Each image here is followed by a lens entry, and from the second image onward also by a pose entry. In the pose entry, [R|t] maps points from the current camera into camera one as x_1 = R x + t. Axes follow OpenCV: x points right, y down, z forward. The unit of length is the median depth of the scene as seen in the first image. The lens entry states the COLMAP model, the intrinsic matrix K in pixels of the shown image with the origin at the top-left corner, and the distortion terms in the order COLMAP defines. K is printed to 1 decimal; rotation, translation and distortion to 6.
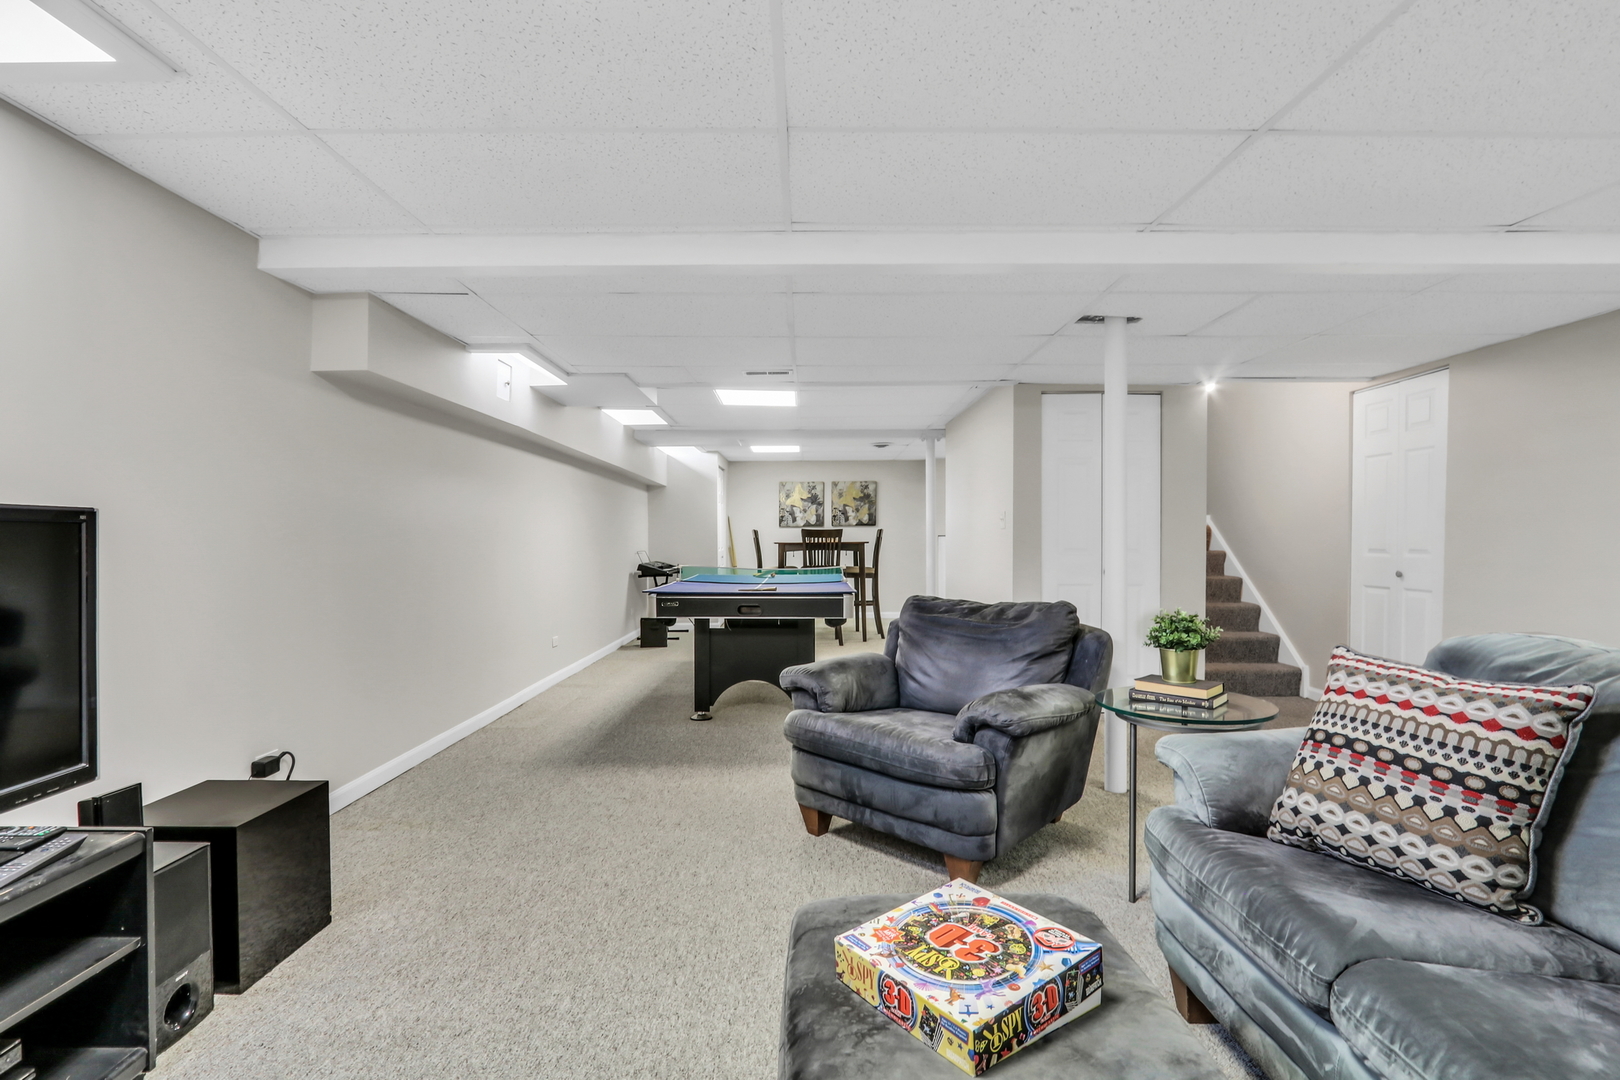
lens RADIAL K [[772.6, 0, 806.2], [0, 772.6, 539.3], [0, 0, 1]] dist [-0.017485, 0.001510]
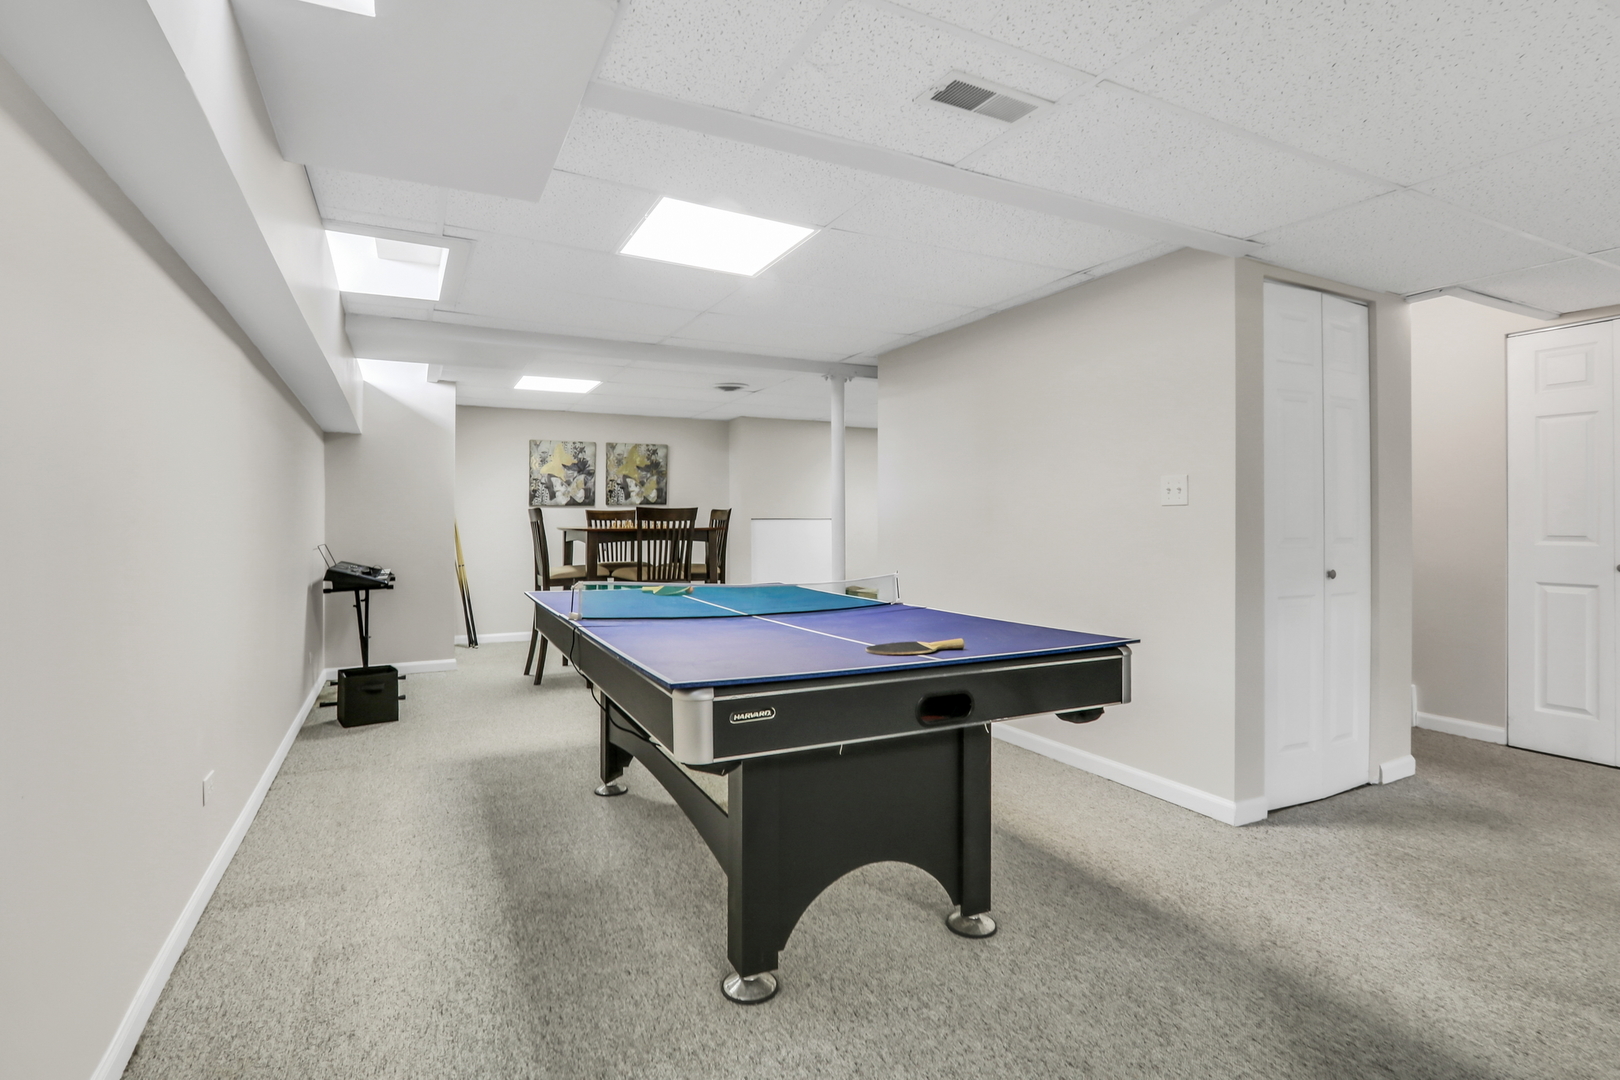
lens RADIAL K [[772.6, 0, 800.7], [0, 772.6, 533.1], [0, 0, 1]] dist [-0.017485, 0.001510]
pose [[0.894677, -0.006804, 0.446662, -0.279734], [0.001089, 0.999914, 0.013051, -0.000665], [-0.446712, -0.011190, 0.894608, 0.625117]]
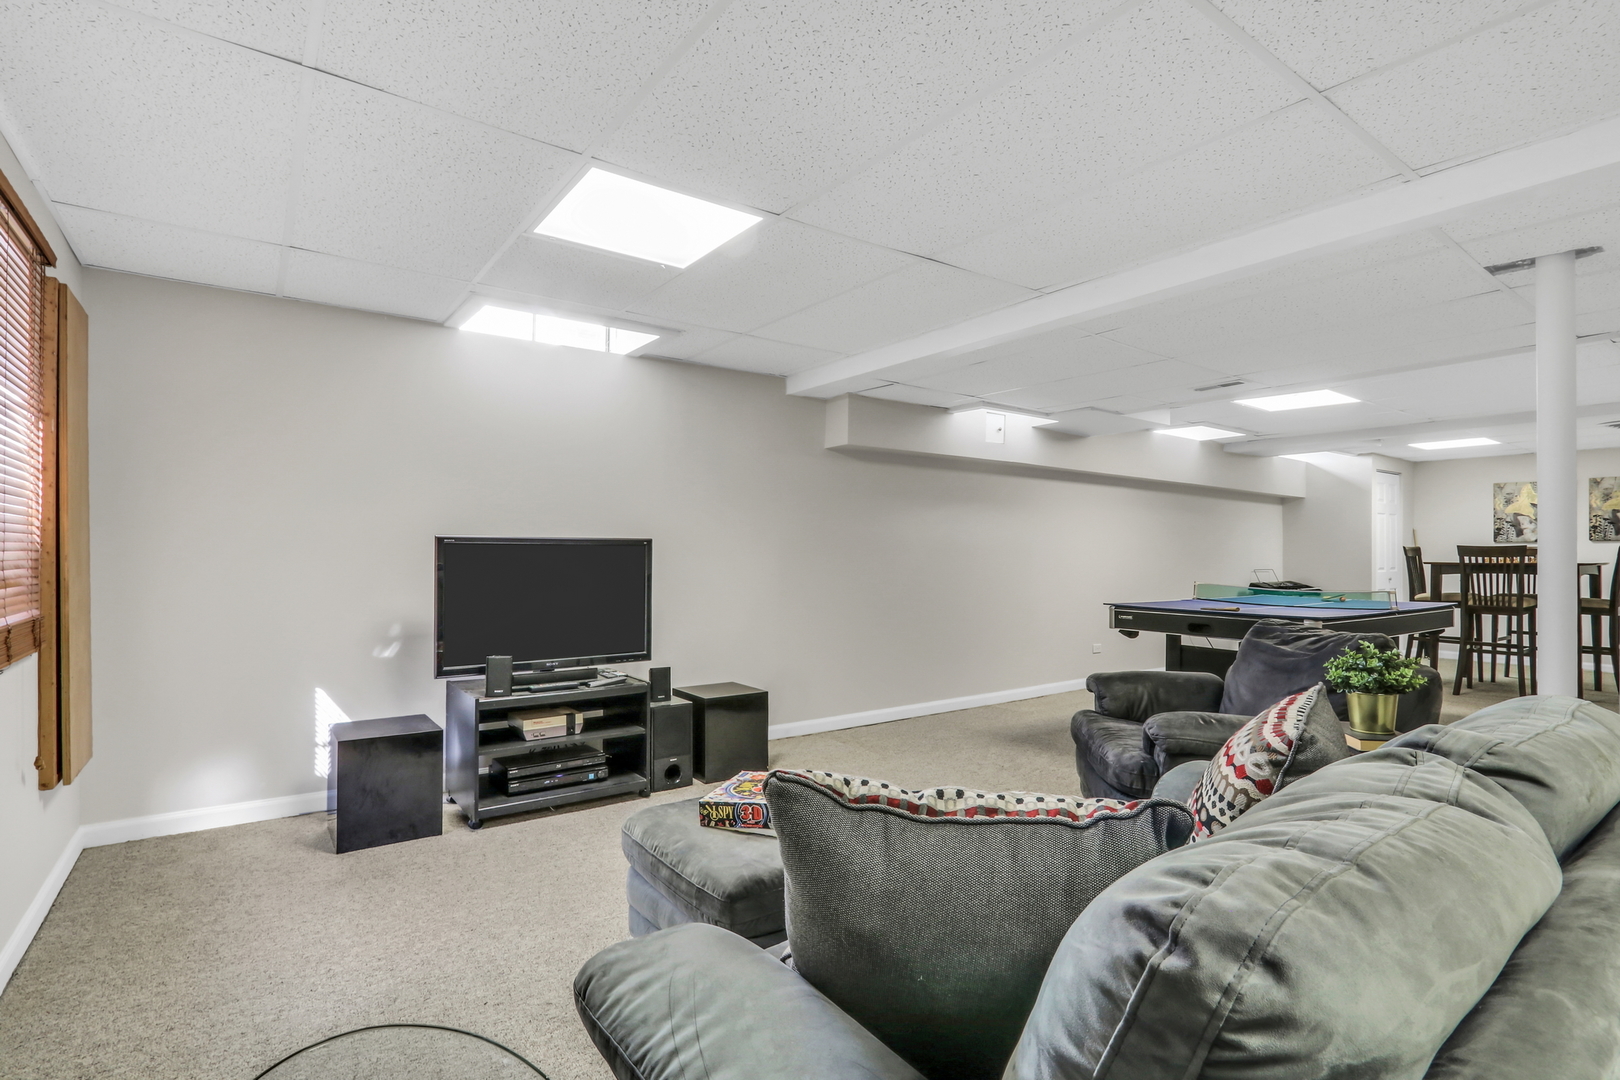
lens RADIAL K [[772.6, 0, 794.7], [0, 772.6, 539.8], [0, 0, 1]] dist [-0.017485, 0.001510]
pose [[0.585409, -0.008324, -0.810695, 0.379388], [-0.008257, 0.999834, -0.016228, -0.001603], [0.810696, 0.016195, 0.585243, 0.003414]]
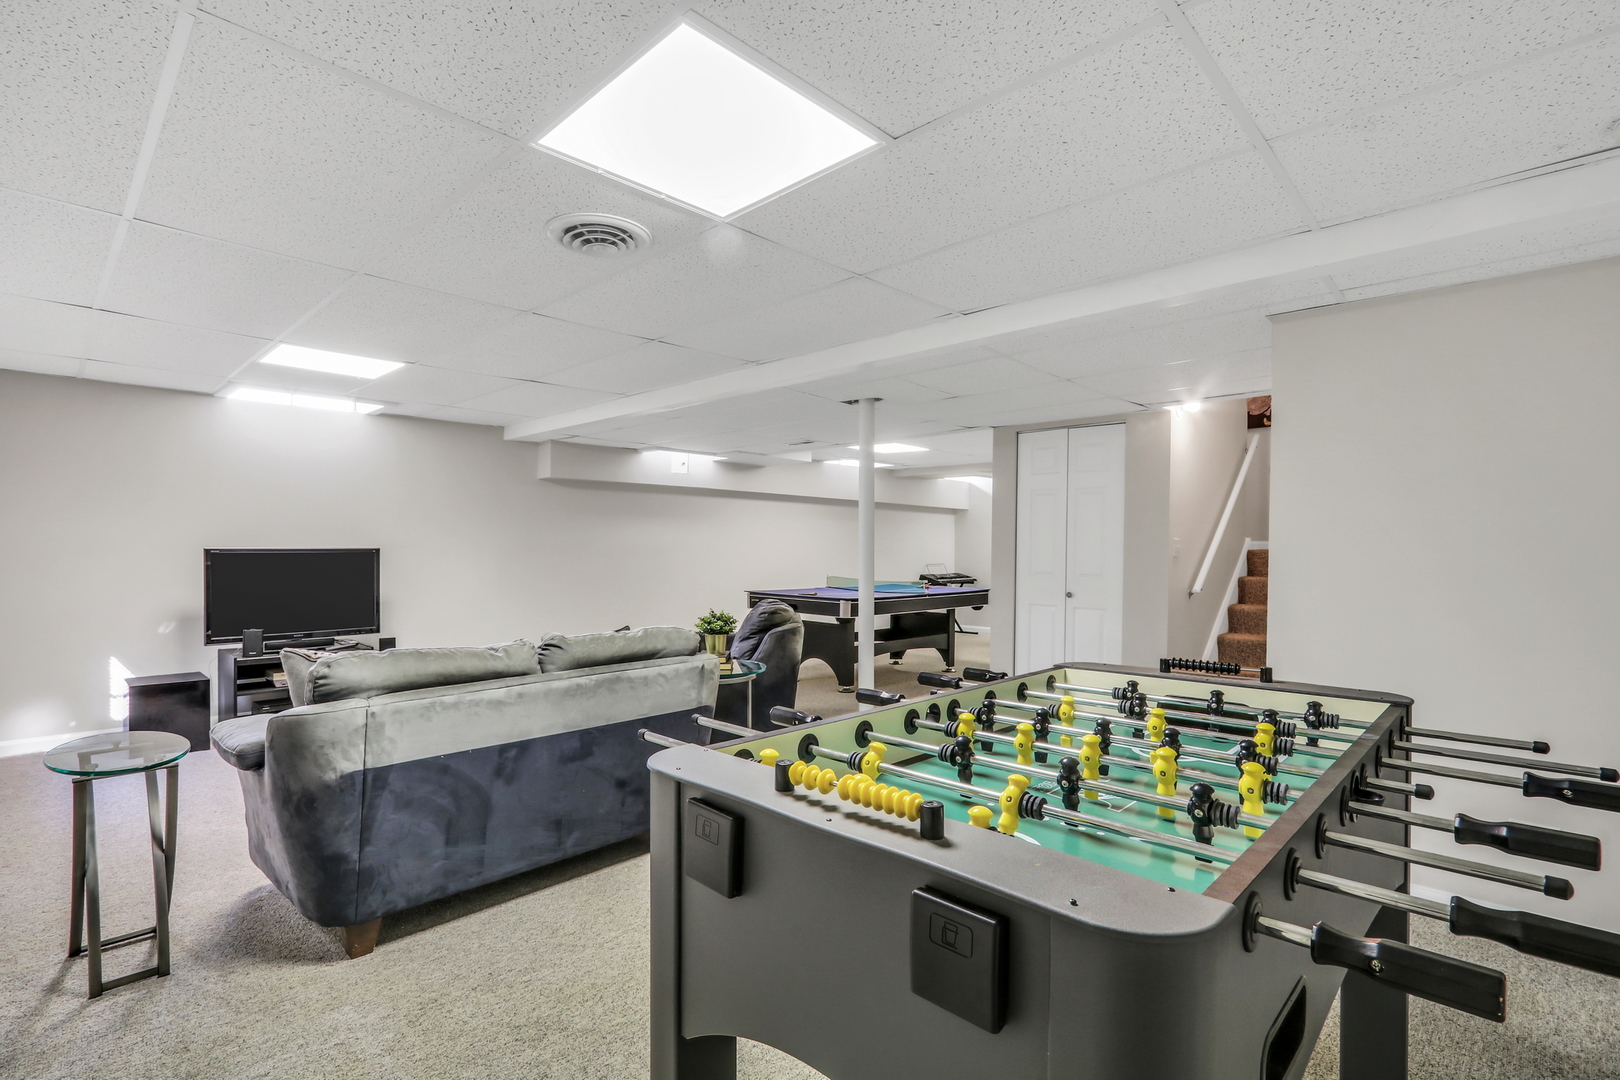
lens RADIAL K [[772.6, 0, 817.0], [0, 772.6, 547.1], [0, 0, 1]] dist [-0.017485, 0.001510]
pose [[0.719408, 0.009009, -0.694529, 0.877690], [-0.008687, 0.999954, 0.003973, -0.025179], [0.694533, 0.003175, 0.719454, -0.015759]]
